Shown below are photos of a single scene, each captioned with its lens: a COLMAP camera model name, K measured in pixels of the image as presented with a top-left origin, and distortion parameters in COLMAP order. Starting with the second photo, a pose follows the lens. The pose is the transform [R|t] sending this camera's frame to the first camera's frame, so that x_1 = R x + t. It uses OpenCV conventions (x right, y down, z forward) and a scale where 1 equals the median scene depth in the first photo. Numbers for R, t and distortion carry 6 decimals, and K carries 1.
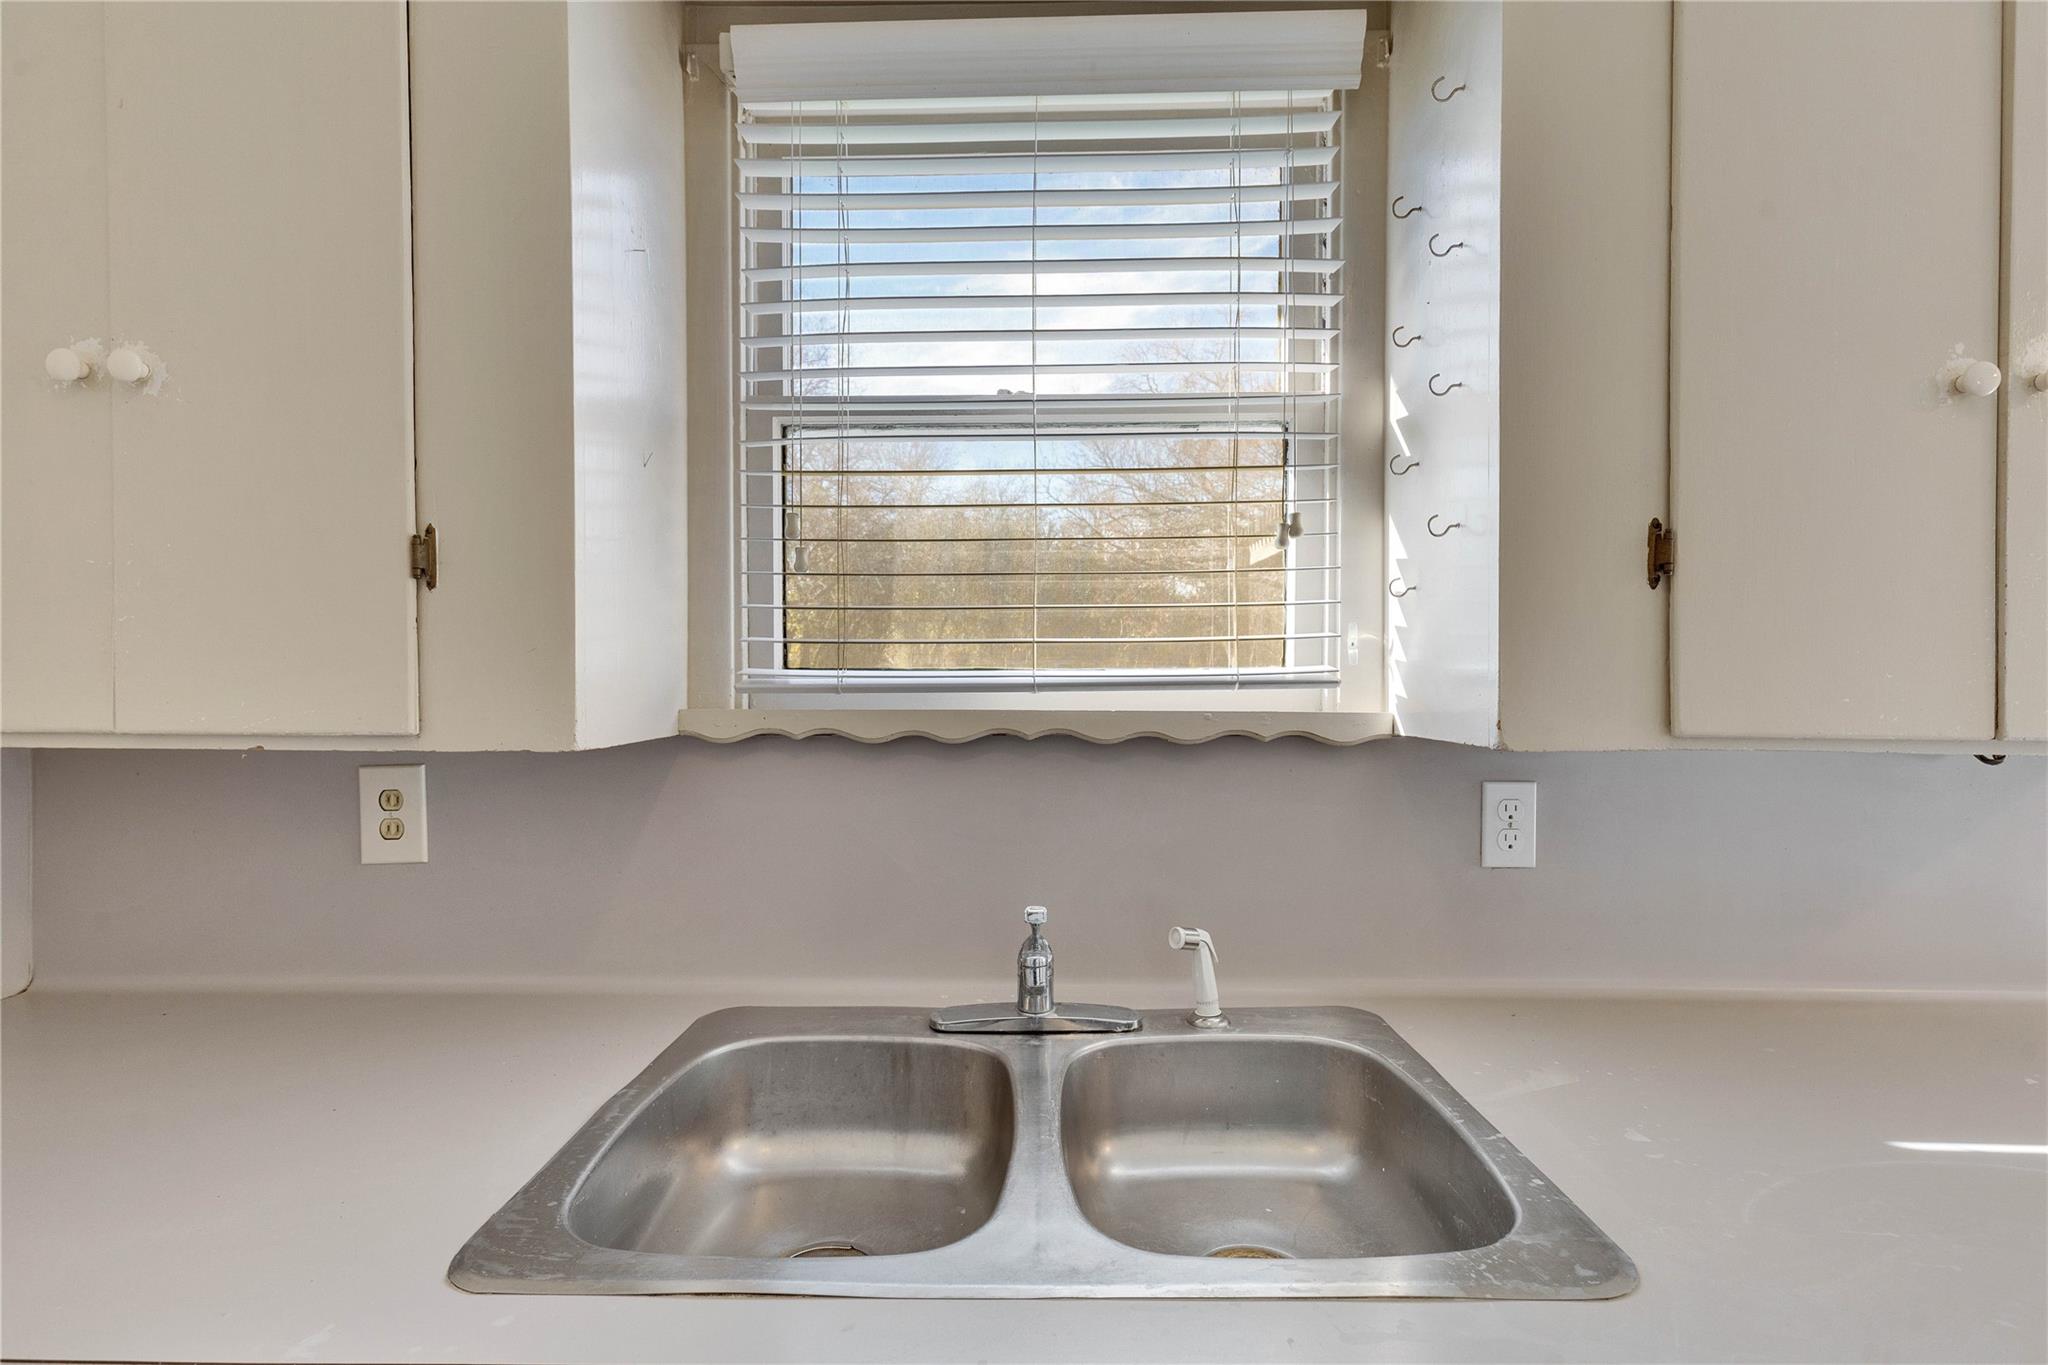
lens RADIAL K [[913.8, 0, 1025.1], [0, 913.8, 688.4], [0, 0, 1]] dist [-0.000088, 0.000061]
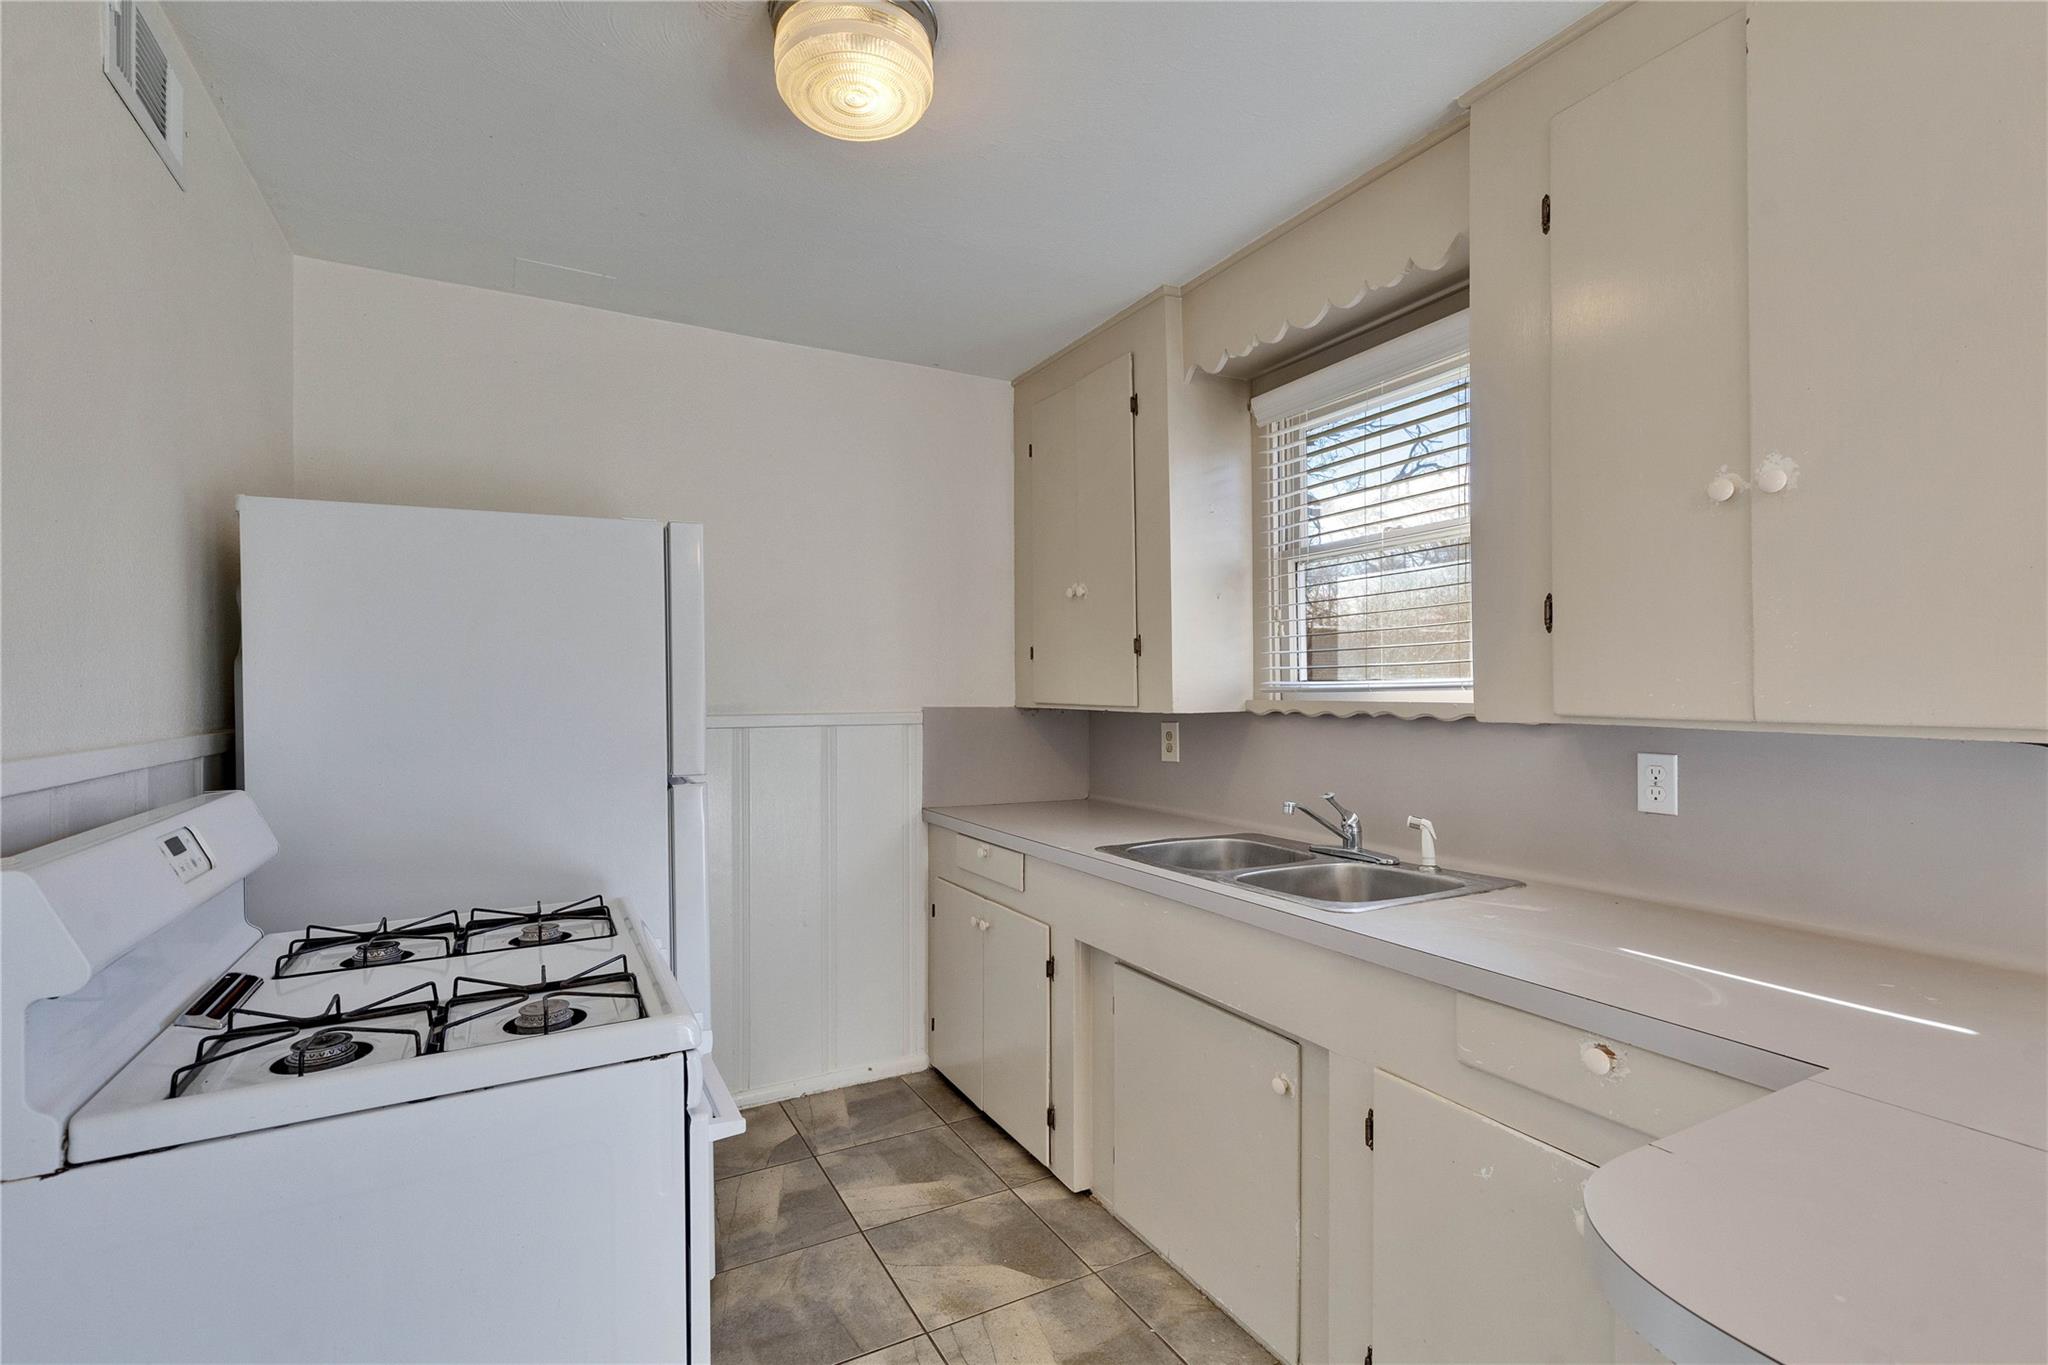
lens RADIAL K [[915.0, 0, 1017.1], [0, 915.0, 690.5], [0, 0, 1]] dist [0.009932, -0.000803]
pose [[0.489282, -0.003374, -0.872119, 1.299995], [0.001857, 0.999994, -0.002826, 0.004947], [0.872124, -0.000237, 0.489285, -0.585283]]
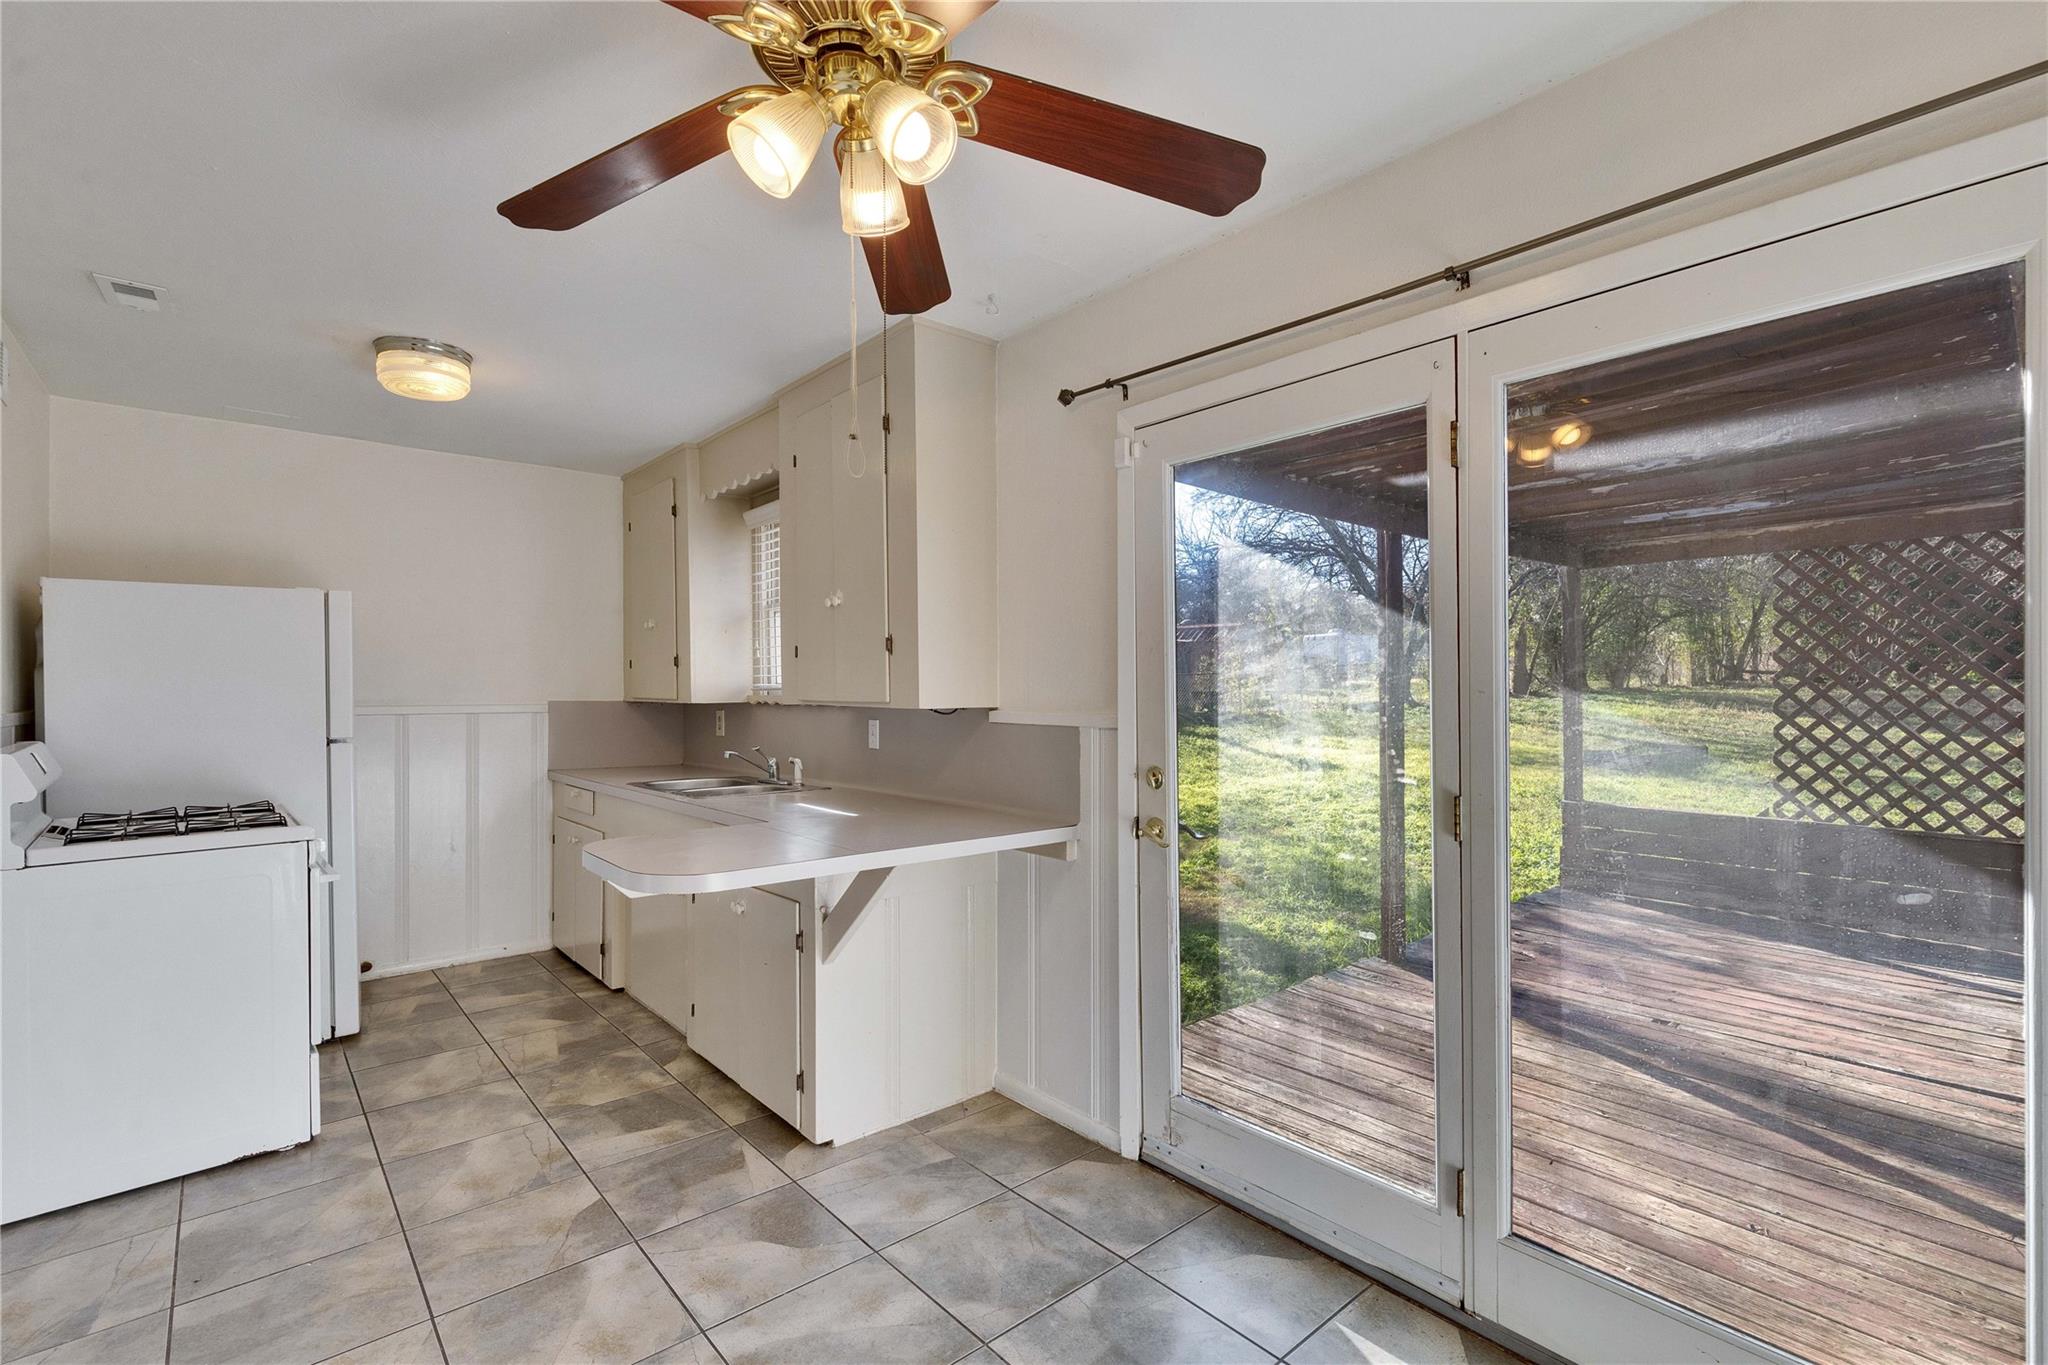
lens RADIAL K [[913.8, 0, 1025.1], [0, 913.8, 688.4], [0, 0, 1]] dist [-0.000088, 0.000061]
pose [[0.669963, -0.004351, -0.742382, 3.054454], [0.001230, 0.999988, -0.004751, 0.014493], [0.742393, 0.002270, 0.669960, -0.614887]]
